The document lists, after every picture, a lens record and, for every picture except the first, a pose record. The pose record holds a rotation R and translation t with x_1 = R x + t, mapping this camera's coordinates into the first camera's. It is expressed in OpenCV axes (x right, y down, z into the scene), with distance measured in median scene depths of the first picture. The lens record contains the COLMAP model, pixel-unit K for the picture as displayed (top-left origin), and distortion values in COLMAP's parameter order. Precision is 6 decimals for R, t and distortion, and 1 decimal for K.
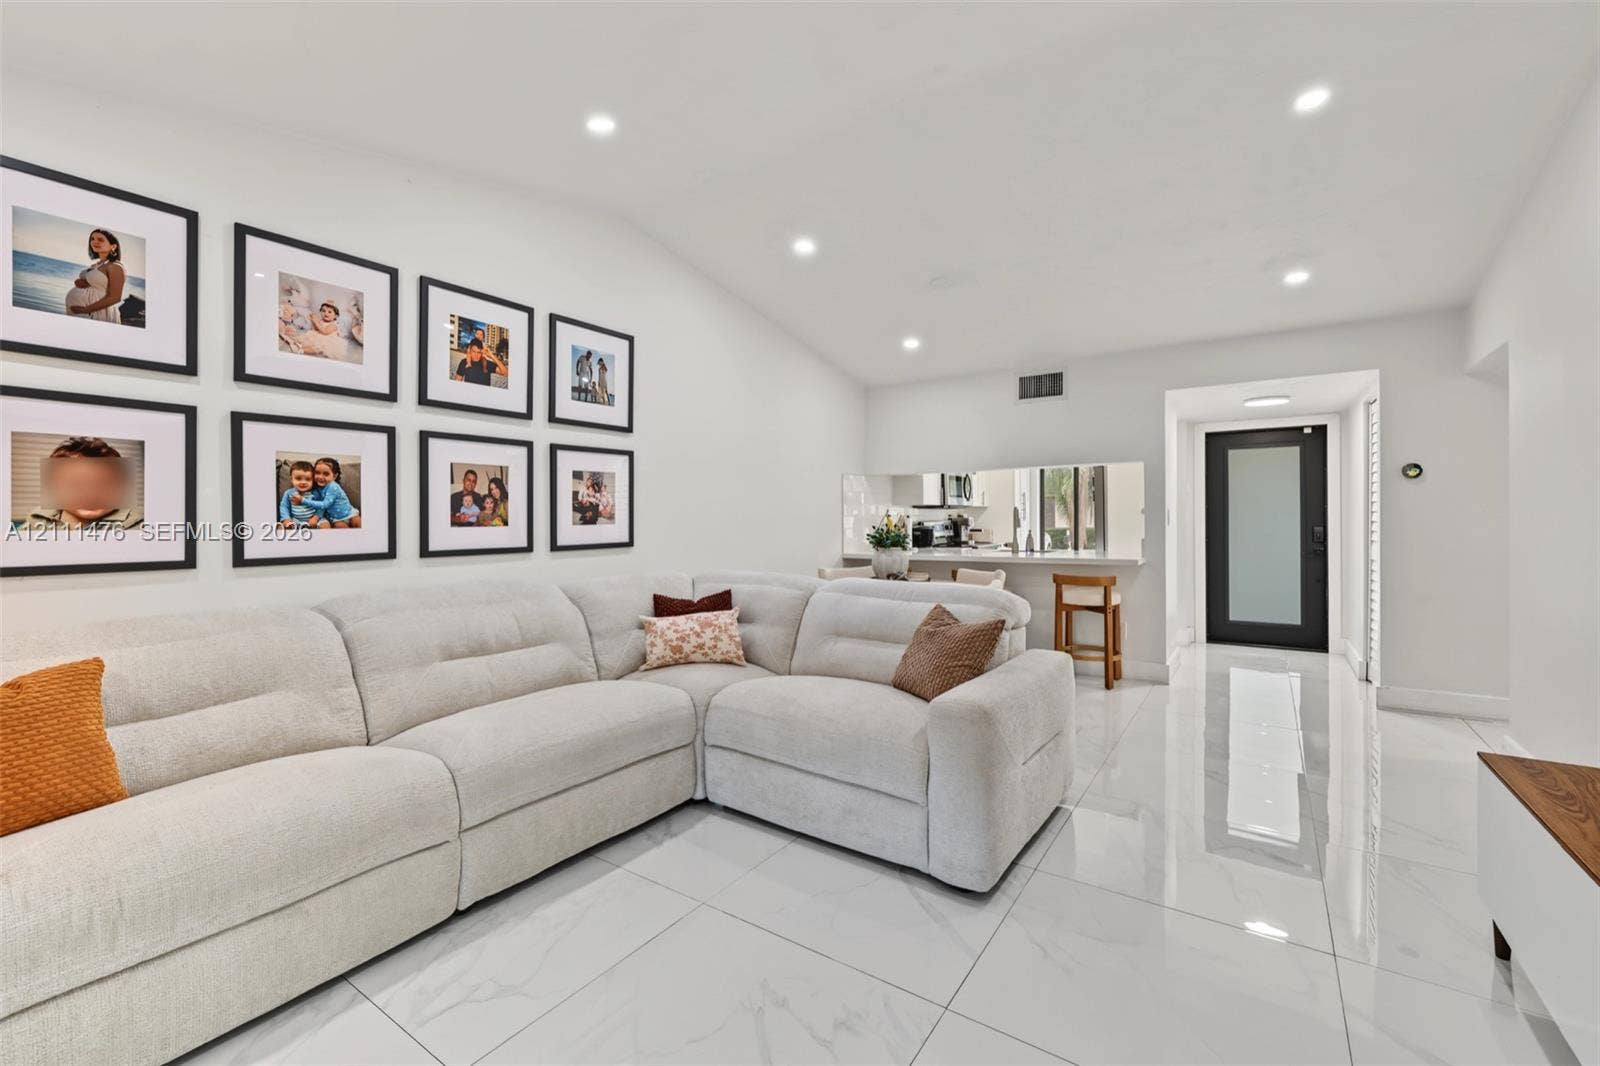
lens RADIAL K [[680.7, 0, 802.5], [0, 680.7, 521.0], [0, 0, 1]] dist [-0.004501, -0.000357]
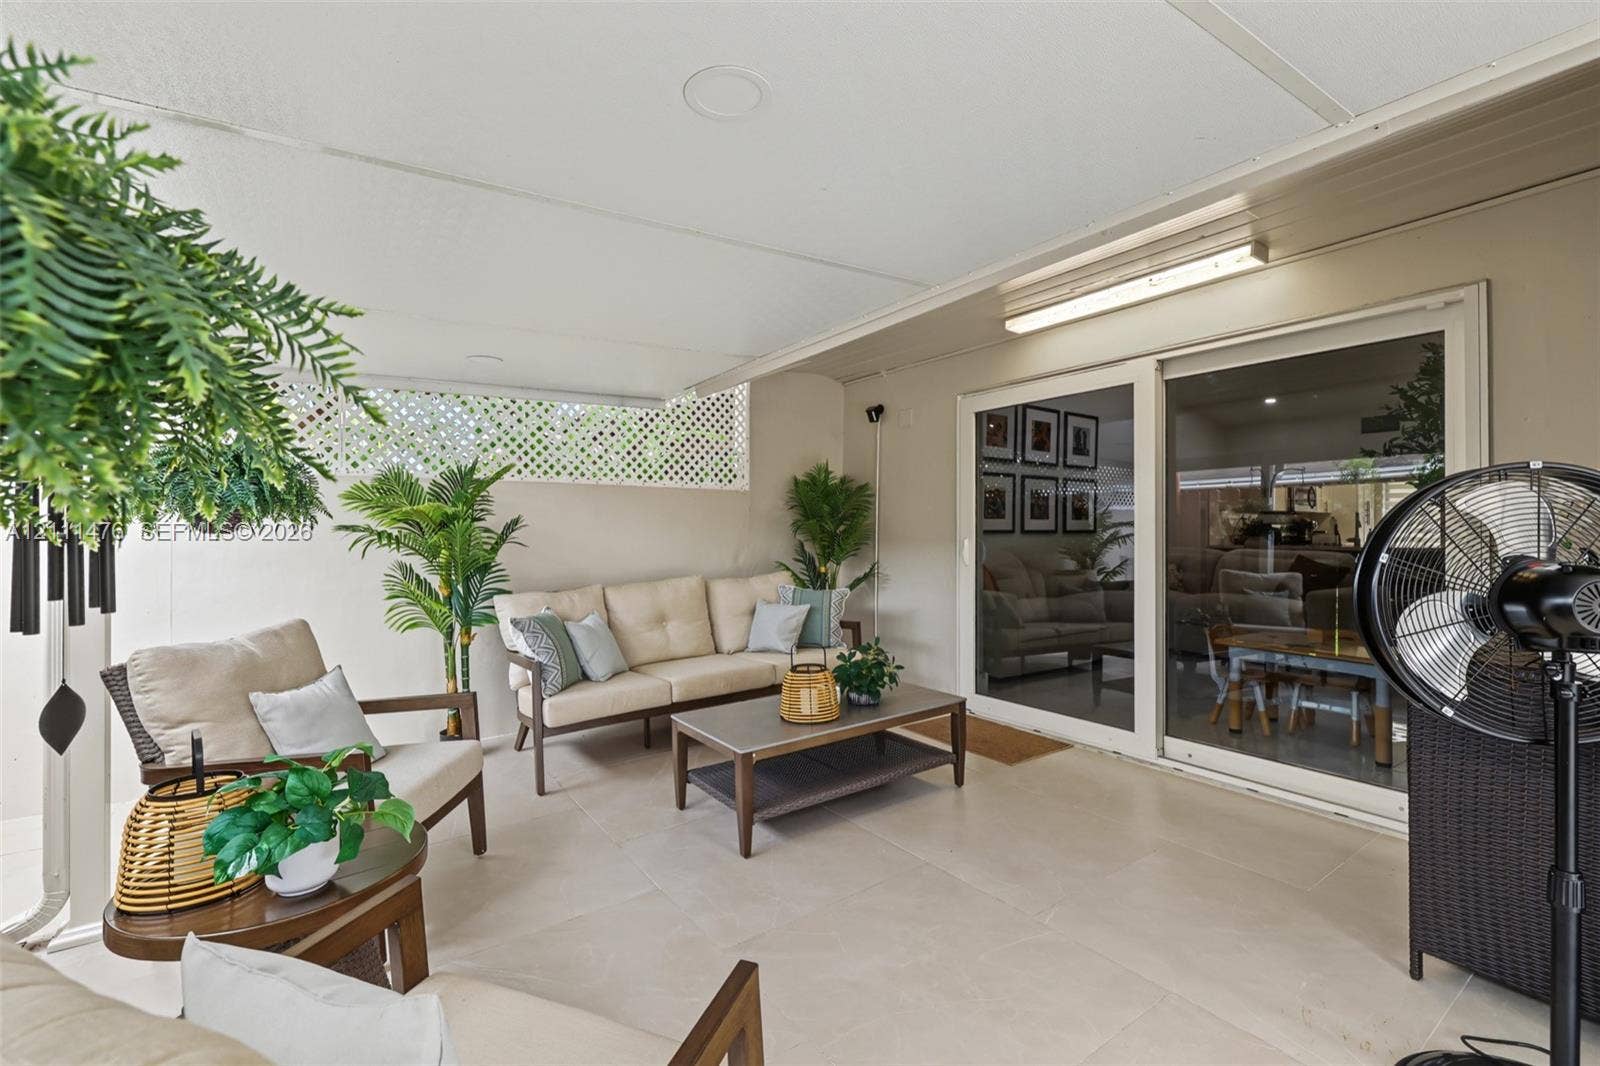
lens RADIAL K [[680.7, 0, 787.7], [0, 680.7, 529.2], [0, 0, 1]] dist [-0.004501, -0.000357]
pose [[0.924704, 0.013070, -0.380462, -0.355189], [-0.013637, 0.999906, 0.001206, 0.041189], [0.380442, 0.004073, 0.924796, -1.097434]]
